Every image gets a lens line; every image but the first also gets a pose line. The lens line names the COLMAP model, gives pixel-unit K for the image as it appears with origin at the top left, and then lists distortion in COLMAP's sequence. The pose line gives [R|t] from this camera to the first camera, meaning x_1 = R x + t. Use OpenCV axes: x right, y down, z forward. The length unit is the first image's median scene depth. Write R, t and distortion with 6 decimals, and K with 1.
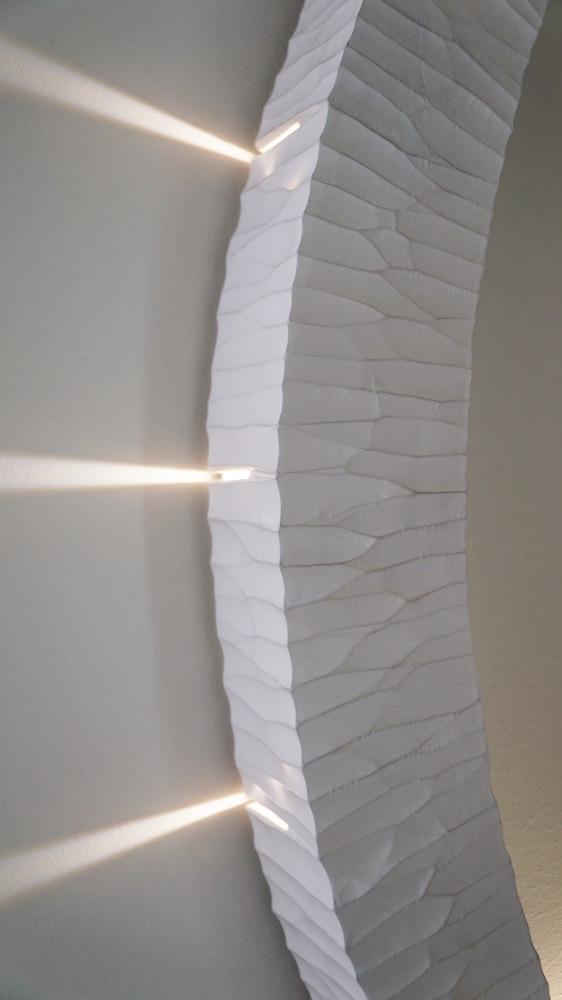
lens RADIAL K [[1518.1, 0, 285.7], [0, 1518.1, 500.5], [0, 0, 1]] dist [-0.089549, 0.000000]
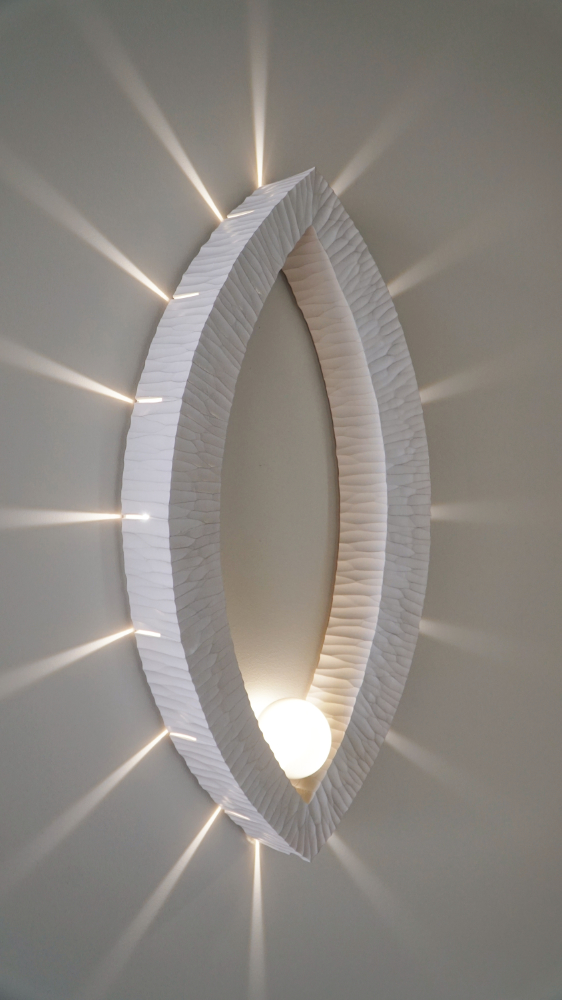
lens RADIAL K [[1037.4, 0, 282.0], [0, 1037.4, 498.4], [0, 0, 1]] dist [-0.006468, 0.000000]
pose [[0.924254, -0.014094, 0.381519, -0.575328], [0.007151, 0.999782, 0.019609, -0.096297], [-0.381712, -0.015396, 0.924153, -1.014286]]
